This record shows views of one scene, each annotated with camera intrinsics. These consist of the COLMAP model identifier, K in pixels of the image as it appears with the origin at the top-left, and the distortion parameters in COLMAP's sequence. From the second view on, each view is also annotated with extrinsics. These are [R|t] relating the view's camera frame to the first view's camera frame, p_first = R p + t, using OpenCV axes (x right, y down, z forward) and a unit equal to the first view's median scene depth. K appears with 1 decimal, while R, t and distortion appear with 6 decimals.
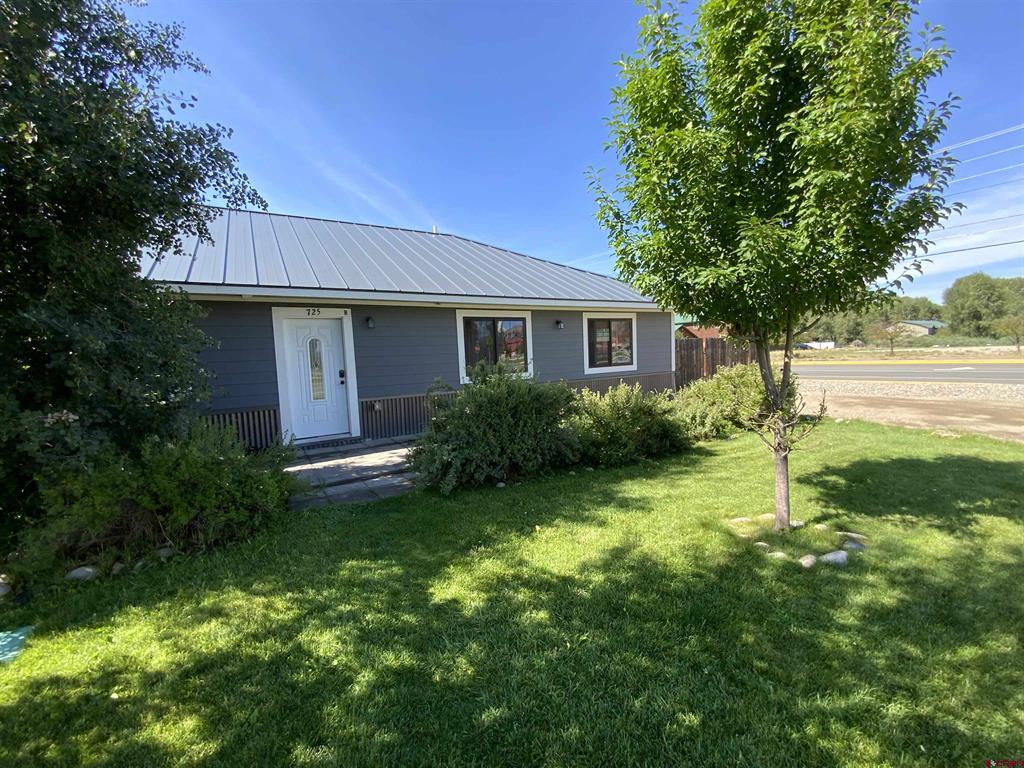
lens RADIAL K [[429.5, 0, 512.0], [0, 429.5, 384.0], [0, 0, 1]] dist [-0.001263, -0.000426]
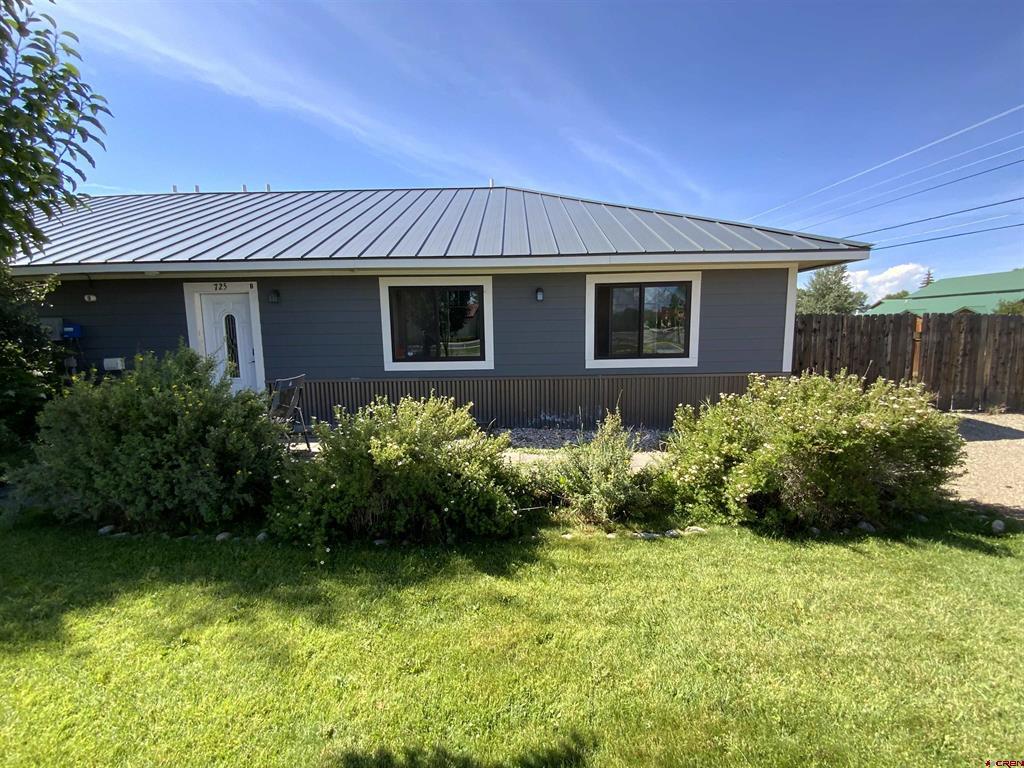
lens RADIAL K [[429.5, 0, 512.0], [0, 429.5, 384.0], [0, 0, 1]] dist [-0.001263, -0.000426]
pose [[0.844304, 0.096462, -0.527111, 0.590068], [-0.056494, 0.994206, 0.091452, -0.072580], [0.532878, -0.047435, 0.844861, 0.505236]]
